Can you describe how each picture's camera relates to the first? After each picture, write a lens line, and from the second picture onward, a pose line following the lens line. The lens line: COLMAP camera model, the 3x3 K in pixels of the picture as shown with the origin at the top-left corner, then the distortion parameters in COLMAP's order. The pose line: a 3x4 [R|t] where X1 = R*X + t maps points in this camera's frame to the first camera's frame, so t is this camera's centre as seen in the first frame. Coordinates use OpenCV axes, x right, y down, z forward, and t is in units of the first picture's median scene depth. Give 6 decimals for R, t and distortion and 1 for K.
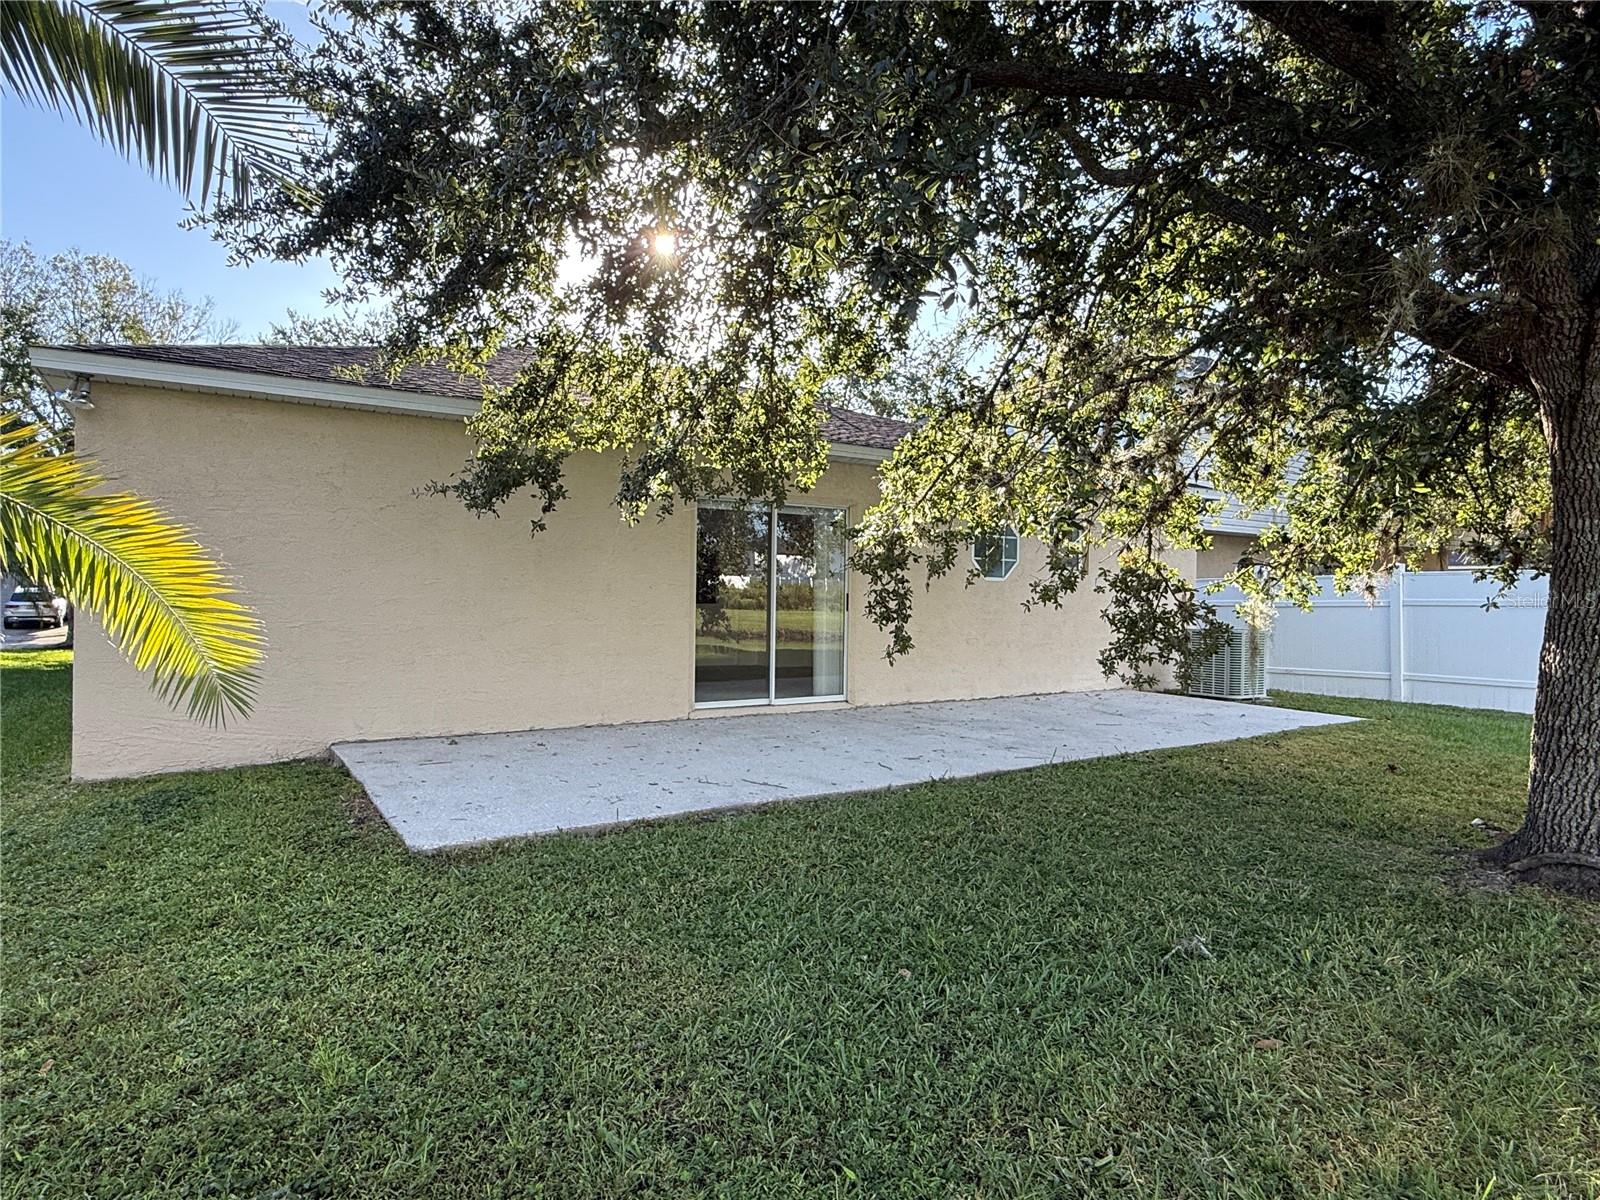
lens RADIAL K [[914.1, 0, 800.0], [0, 914.1, 600.0], [0, 0, 1]] dist [0.000408, 0.000050]
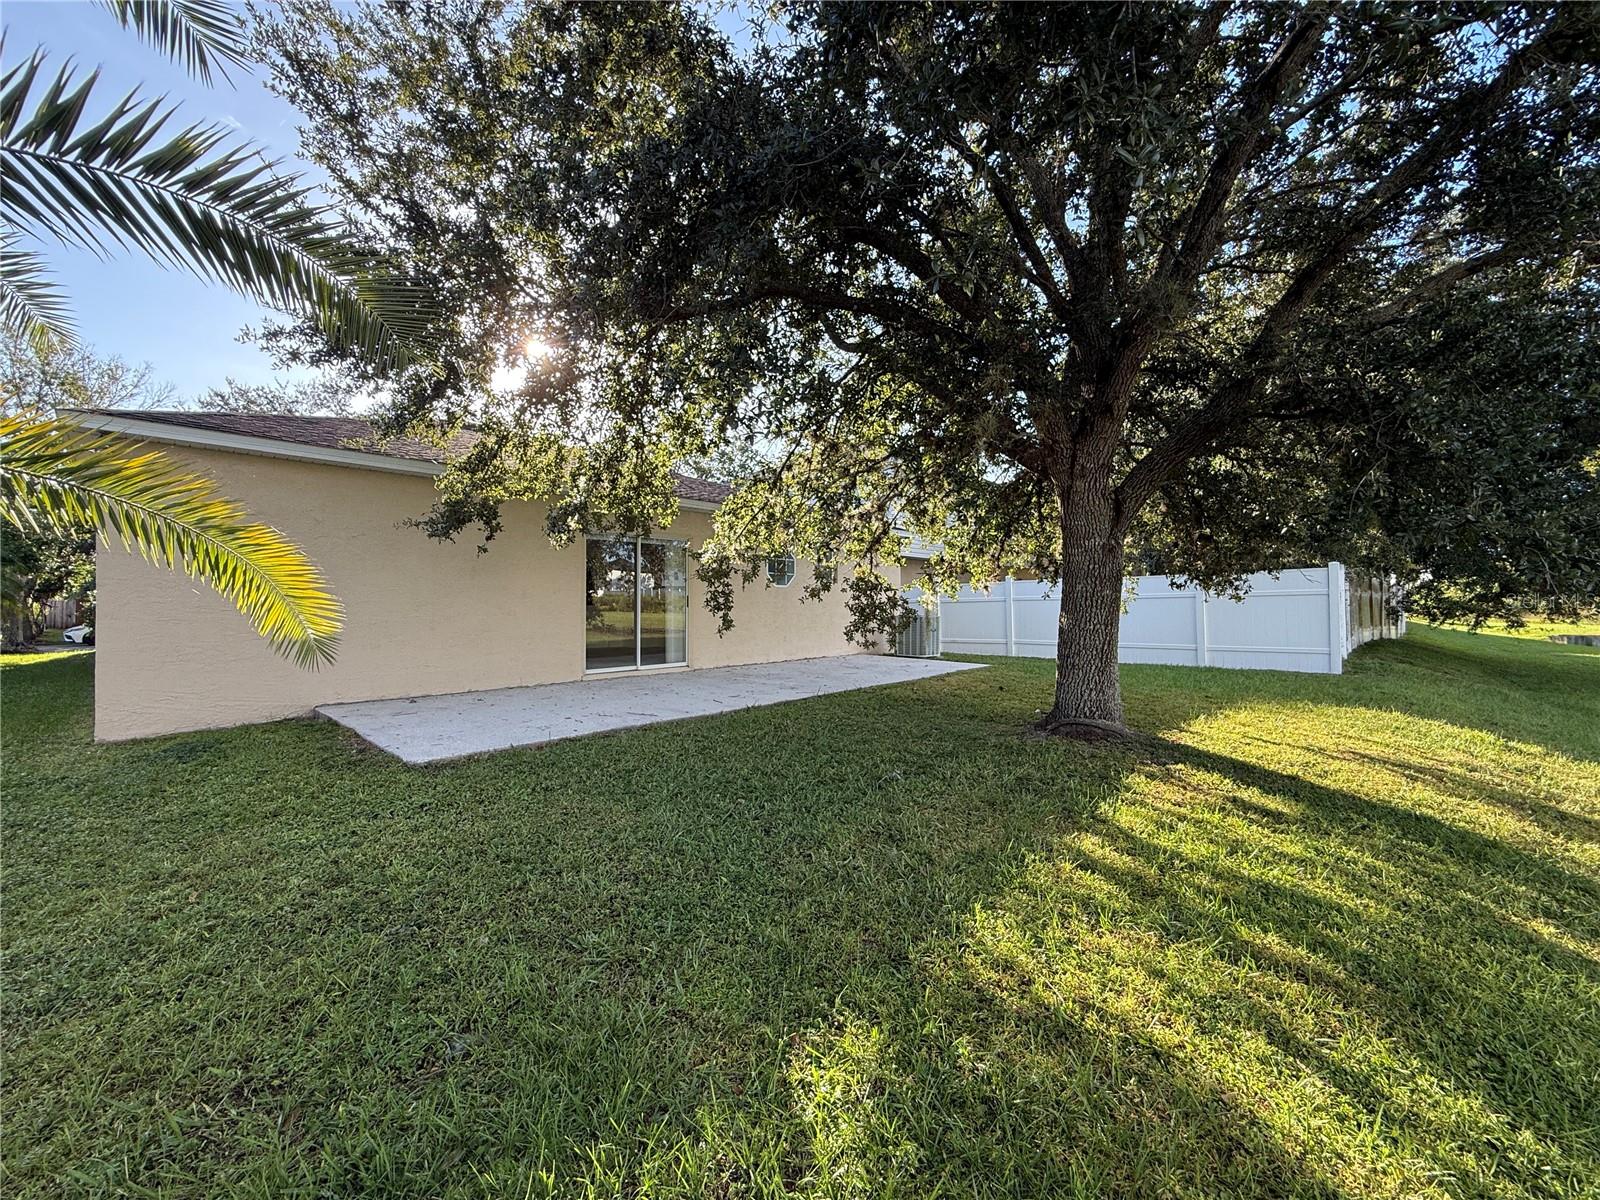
lens RADIAL K [[638.1, 0, 800.0], [0, 638.1, 600.0], [0, 0, 1]] dist [-0.000350, -0.000033]
pose [[0.969832, -0.011820, 0.243486, -0.039725], [0.013944, 0.999878, -0.006998, 0.015434], [-0.243374, 0.010182, 0.969879, -0.129026]]
